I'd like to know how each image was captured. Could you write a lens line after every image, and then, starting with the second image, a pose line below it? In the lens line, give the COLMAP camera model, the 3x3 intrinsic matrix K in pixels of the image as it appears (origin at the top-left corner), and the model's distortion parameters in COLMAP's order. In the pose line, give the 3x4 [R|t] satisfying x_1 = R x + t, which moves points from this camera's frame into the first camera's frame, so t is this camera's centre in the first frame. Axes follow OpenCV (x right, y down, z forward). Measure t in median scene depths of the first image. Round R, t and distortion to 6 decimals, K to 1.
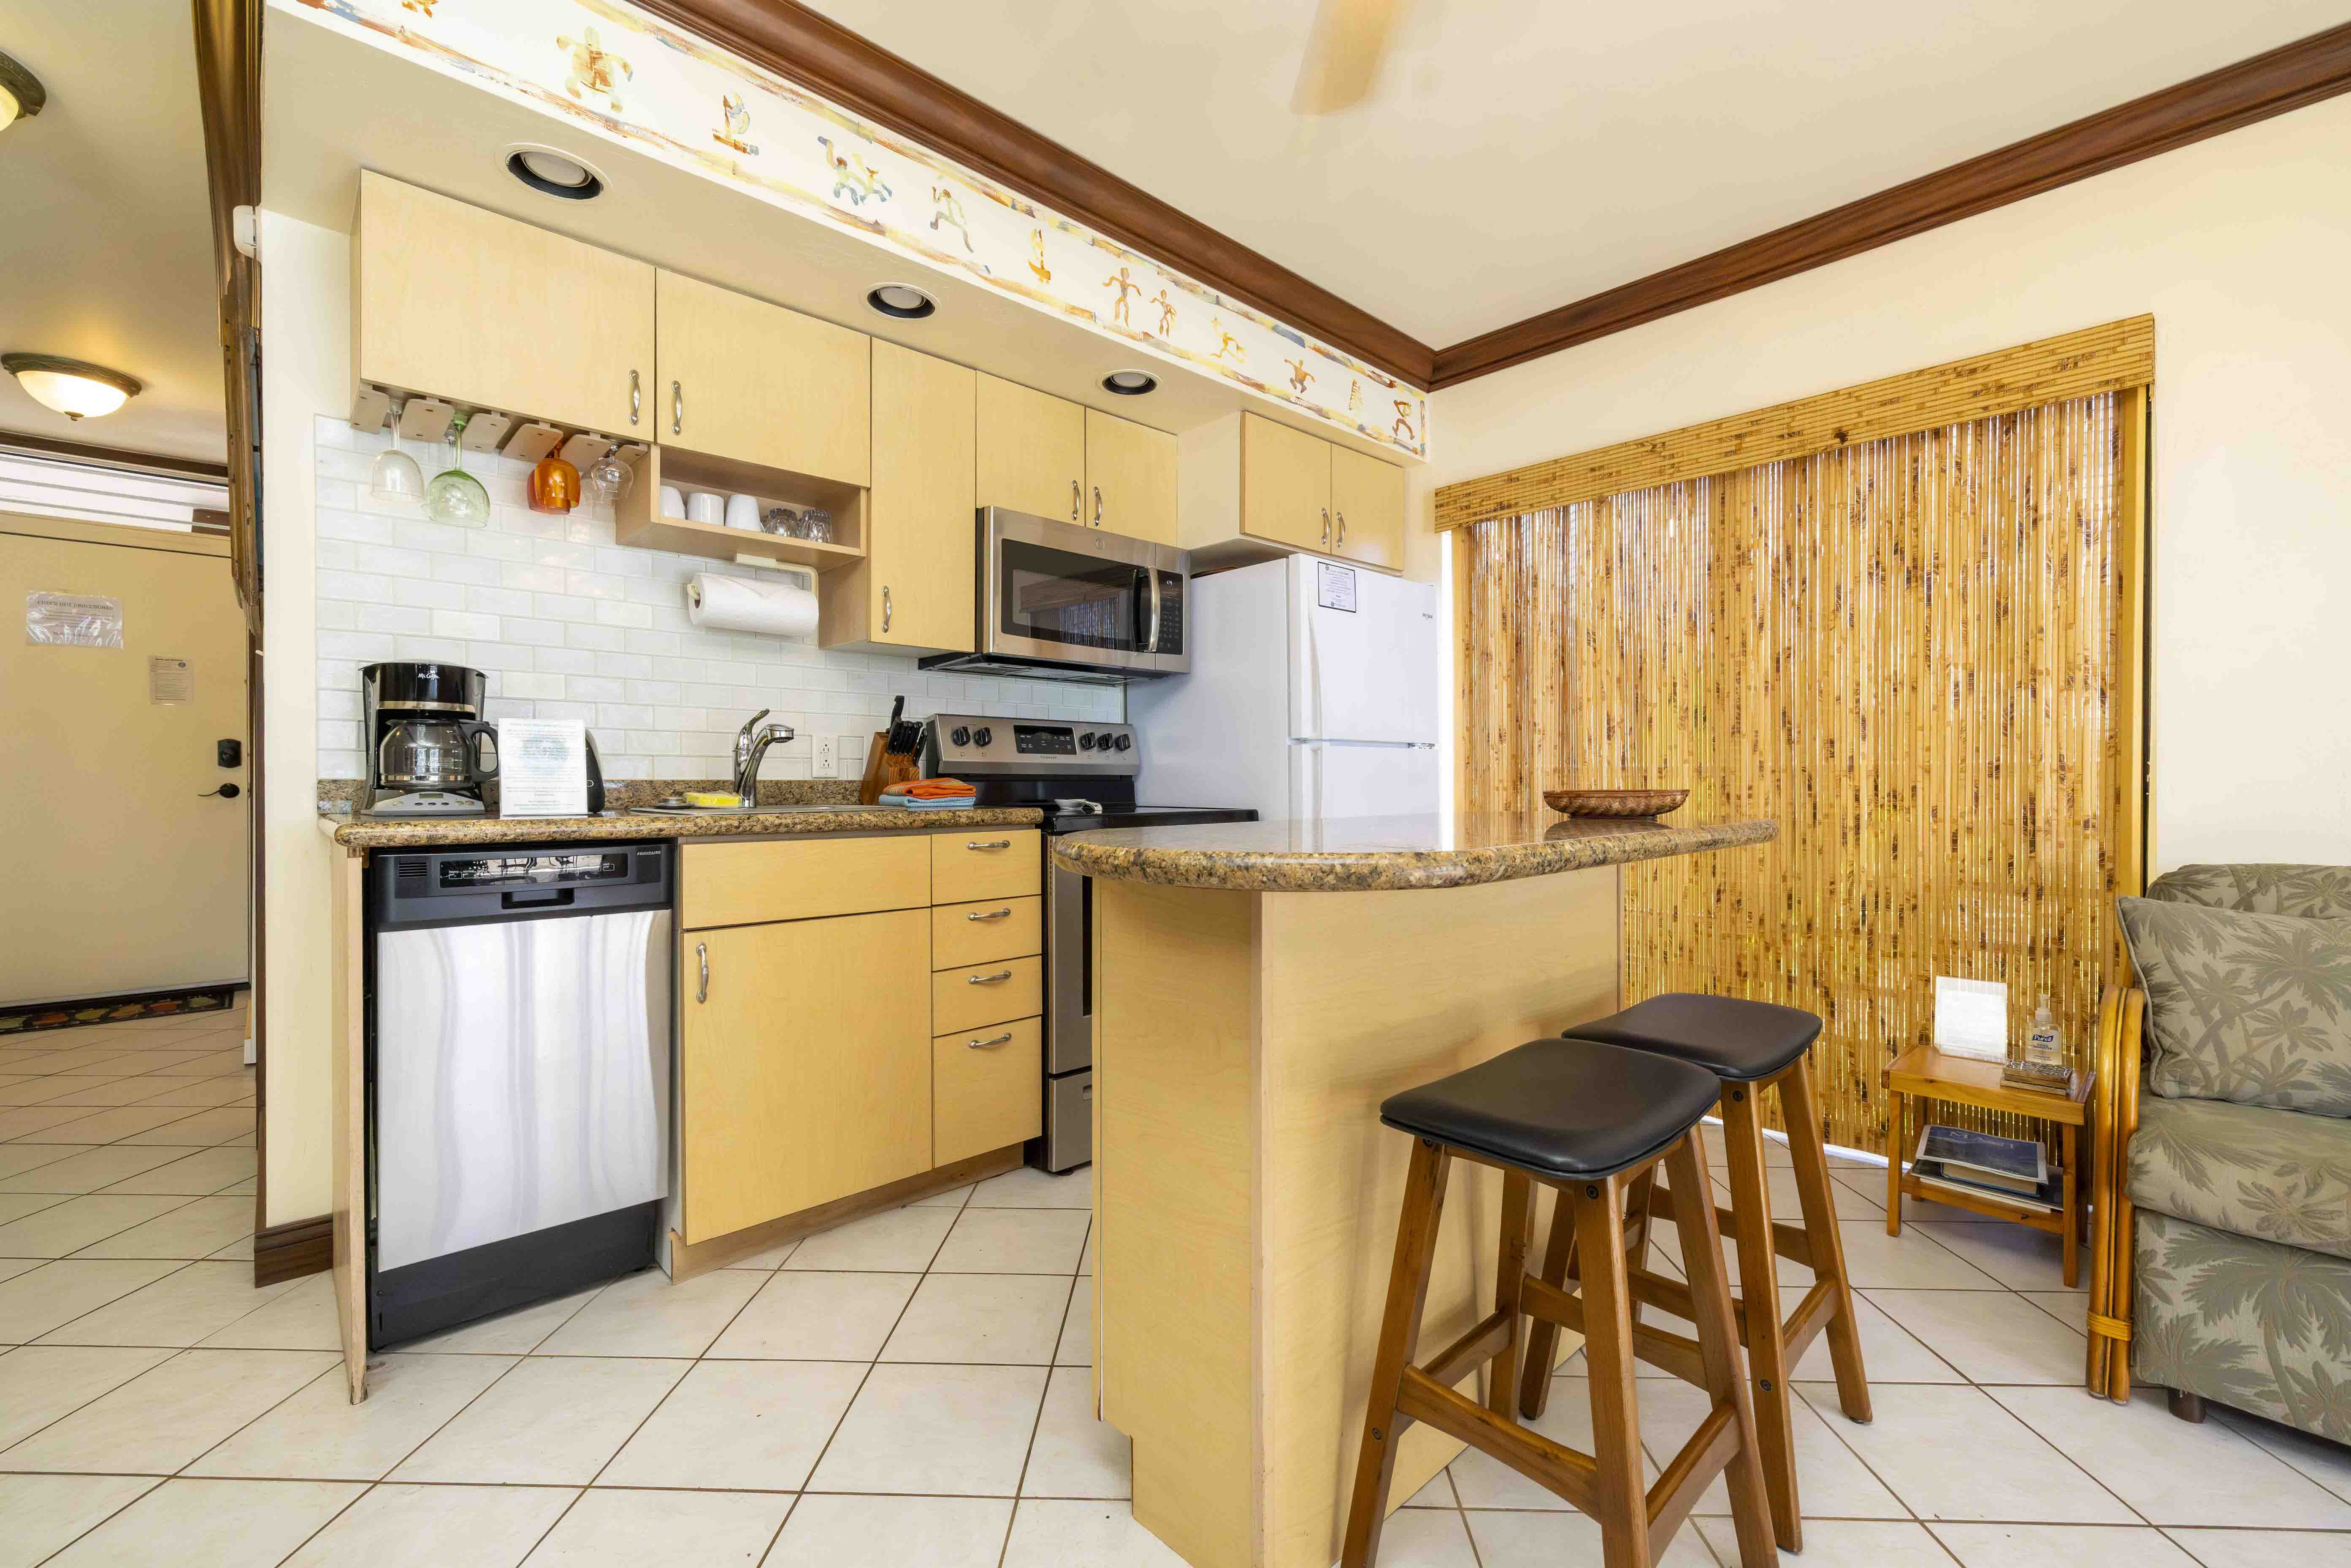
lens RADIAL K [[991.8, 0, 1168.9], [0, 991.8, 784.1], [0, 0, 1]] dist [0.001100, -0.001114]
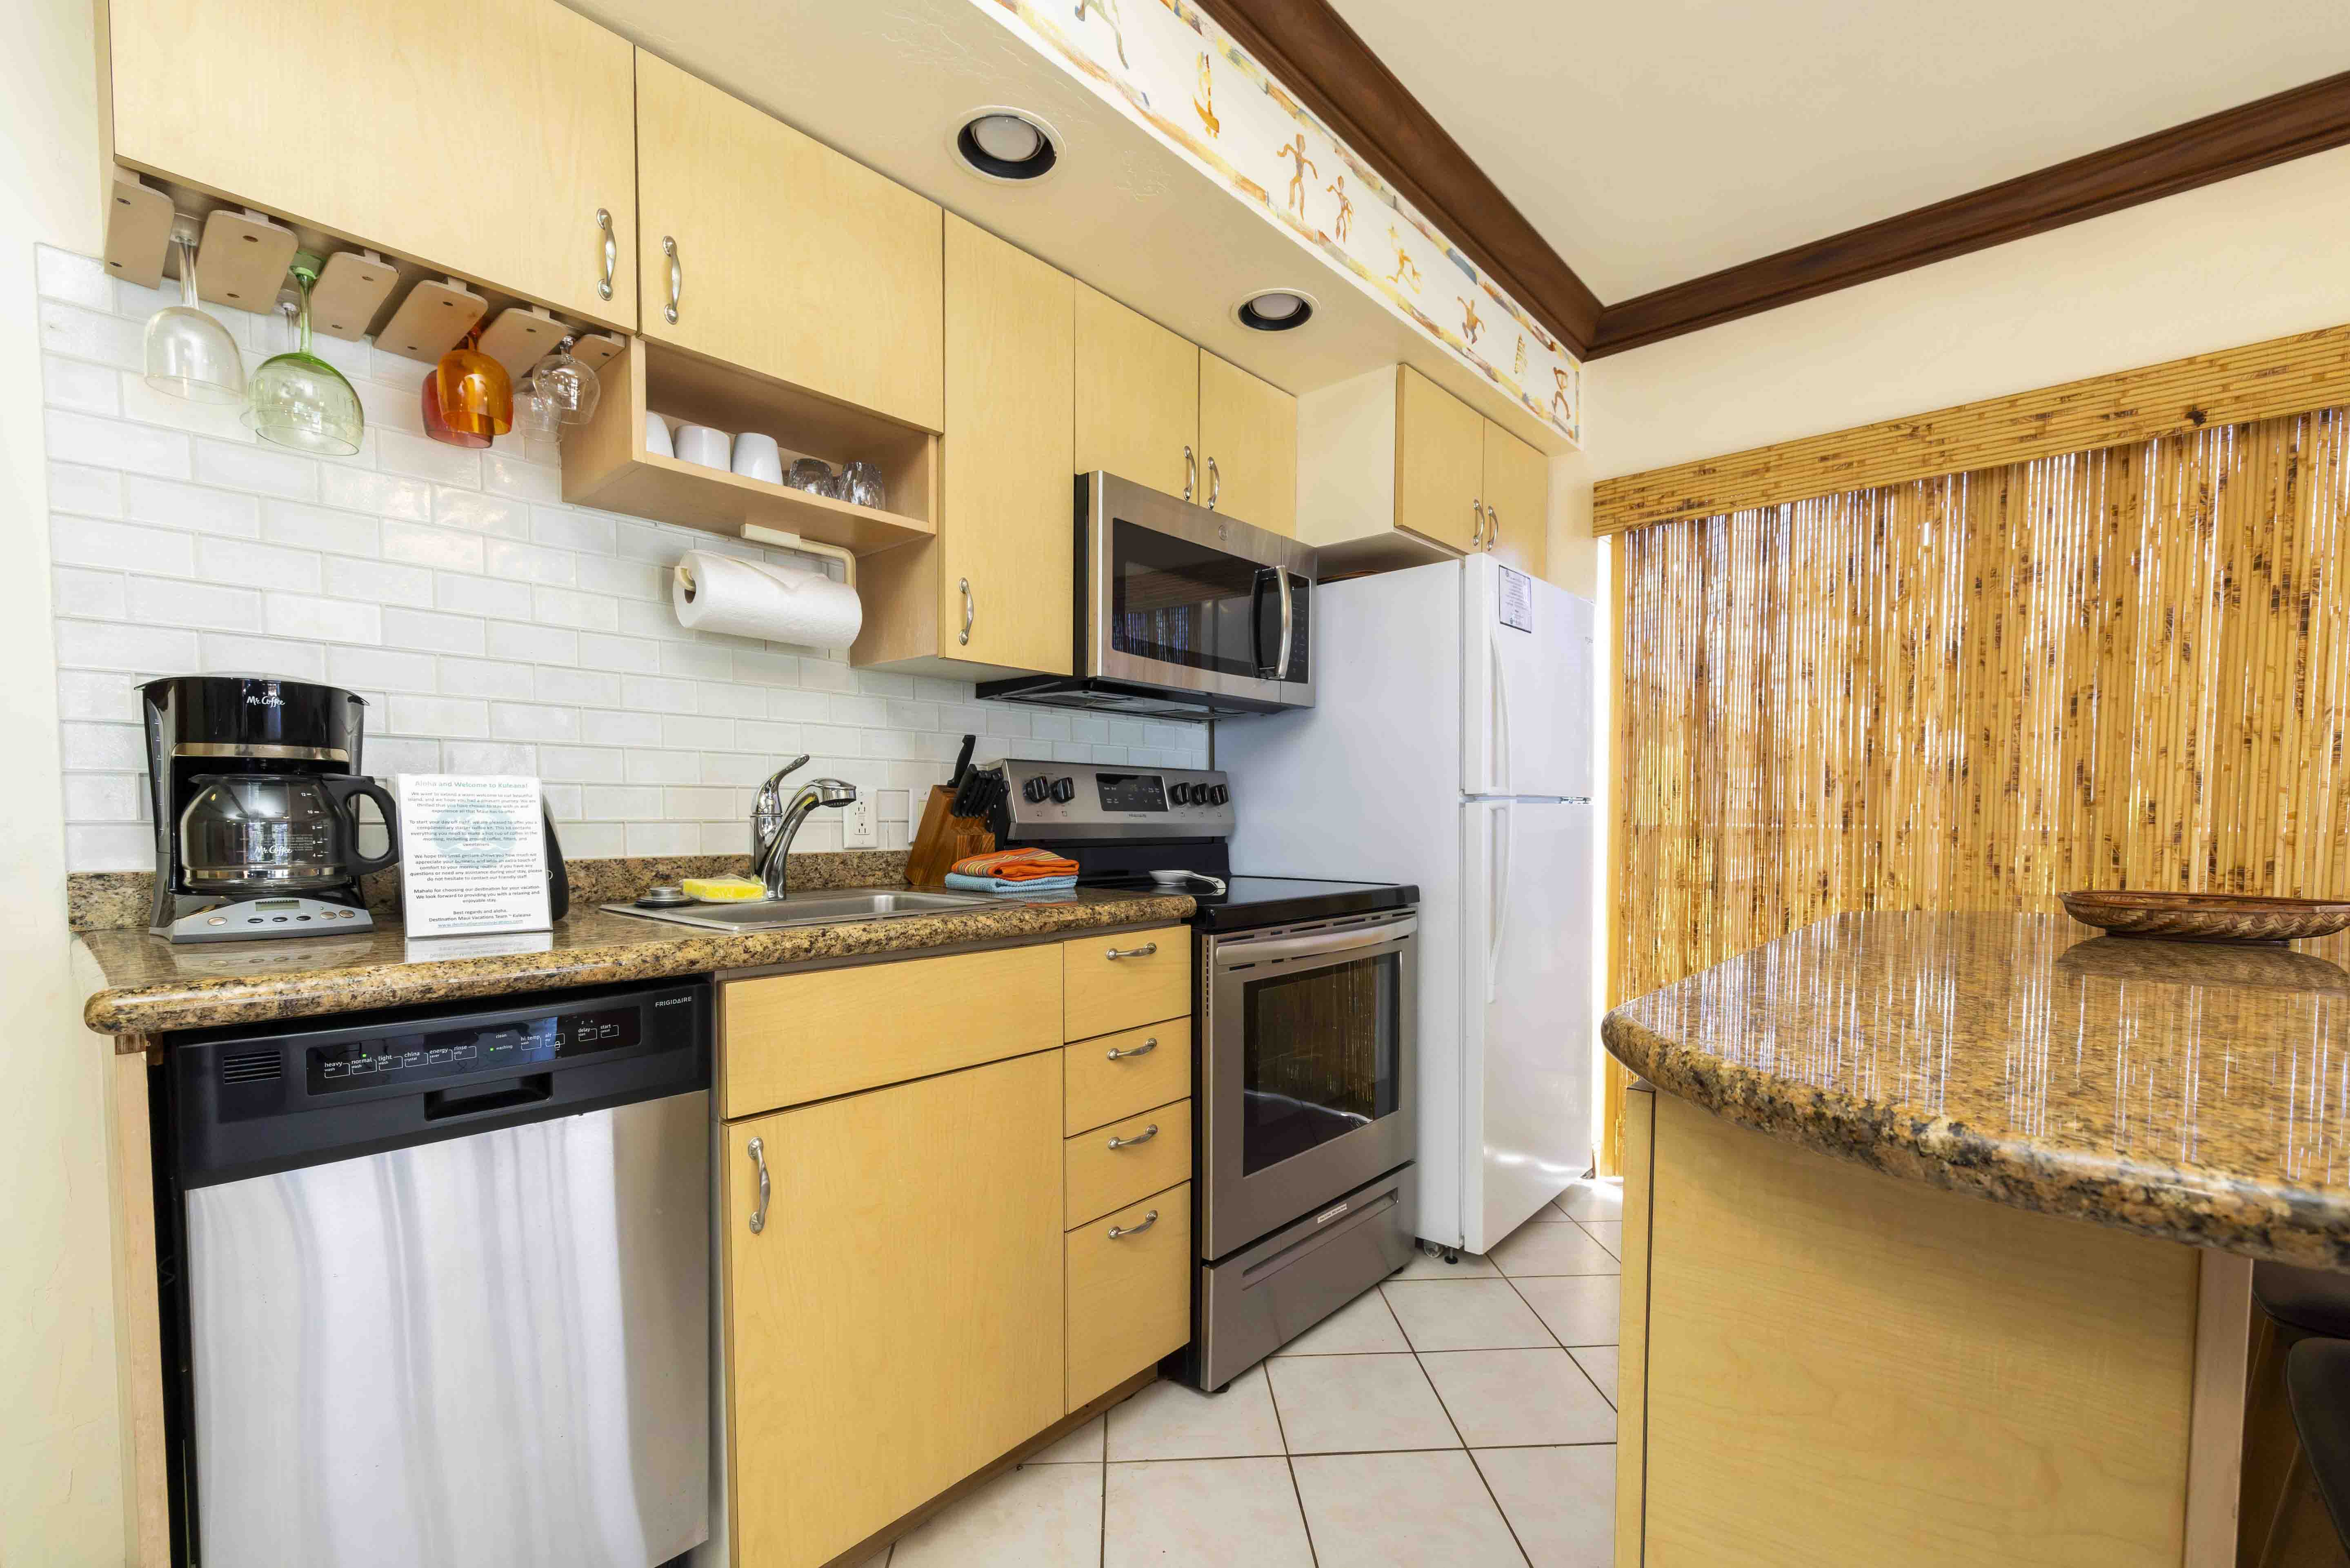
lens RADIAL K [[991.6, 0, 1170.8], [0, 991.6, 856.5], [0, 0, 1]] dist [0.001100, -0.001114]
pose [[0.996059, -0.000223, 0.088690, -0.207646], [-0.003718, 0.999013, 0.044266, -0.035625], [-0.088612, -0.044421, 0.995075, 0.287086]]
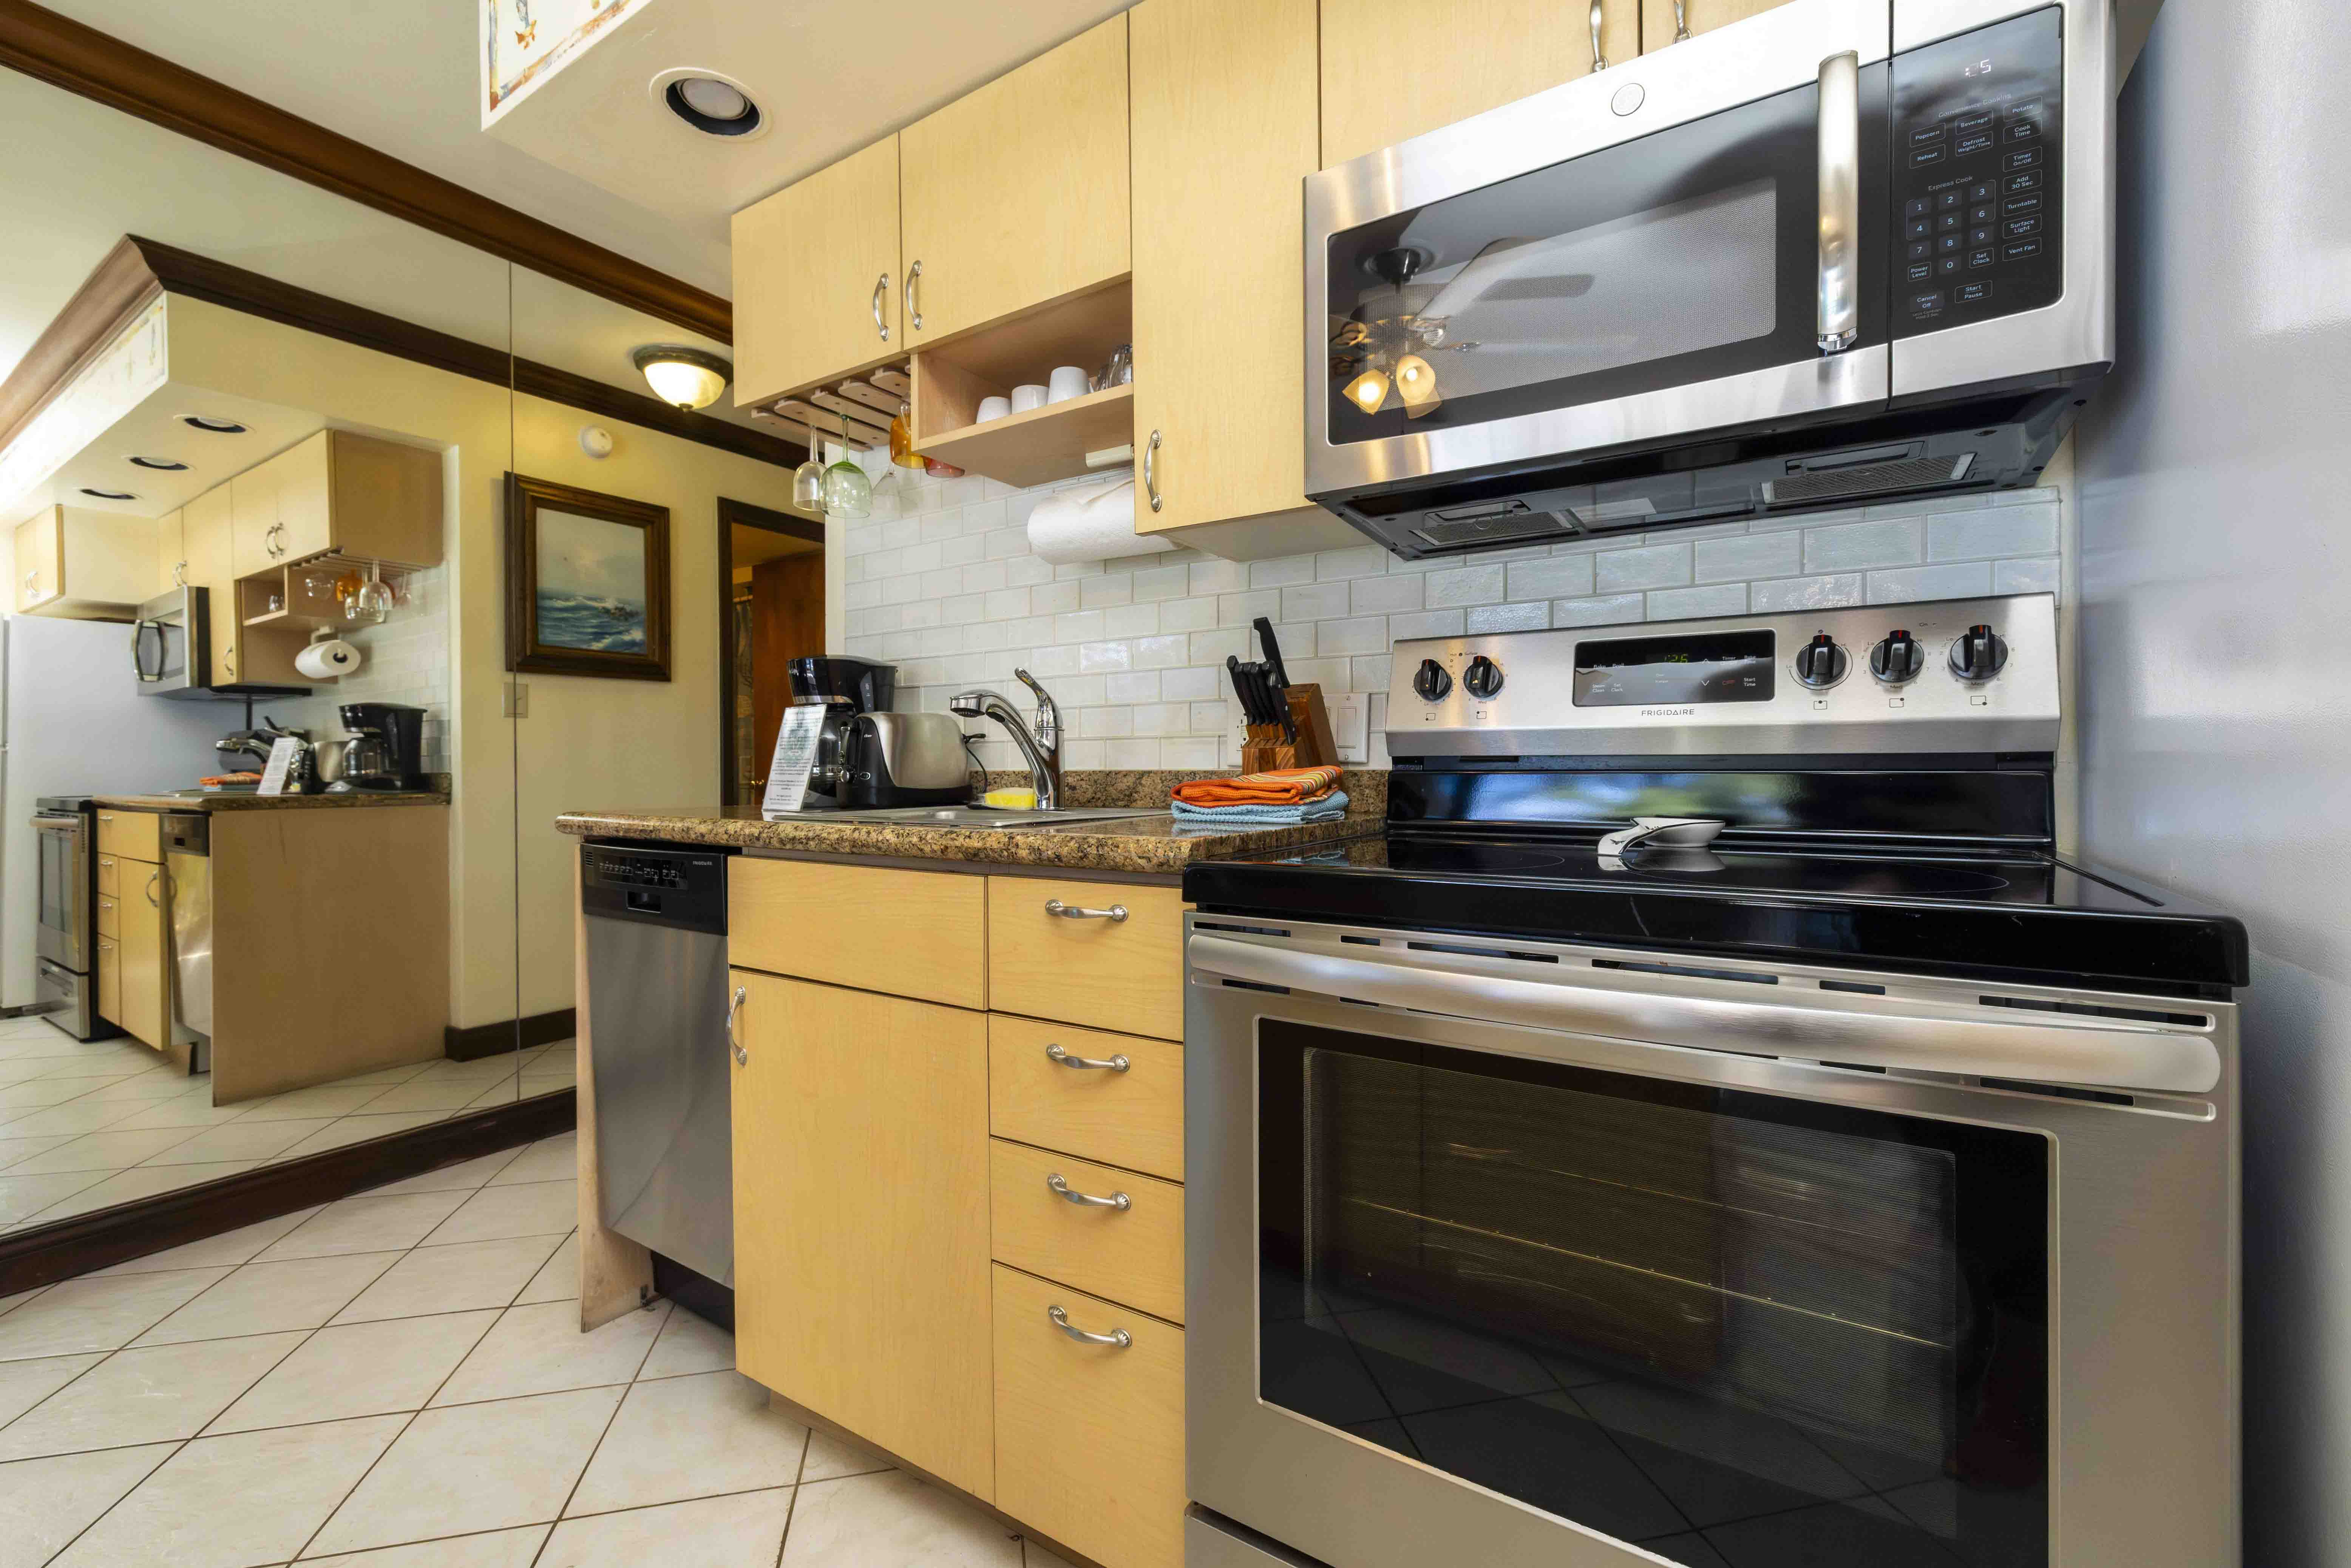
lens RADIAL K [[991.9, 0, 1175.8], [0, 991.9, 772.7], [0, 0, 1]] dist [0.001100, -0.001114]
pose [[0.247542, 0.002458, -0.968874, 0.275504], [0.001759, 0.999994, 0.002986, -0.005182], [0.968876, -0.002443, 0.247536, 0.891654]]
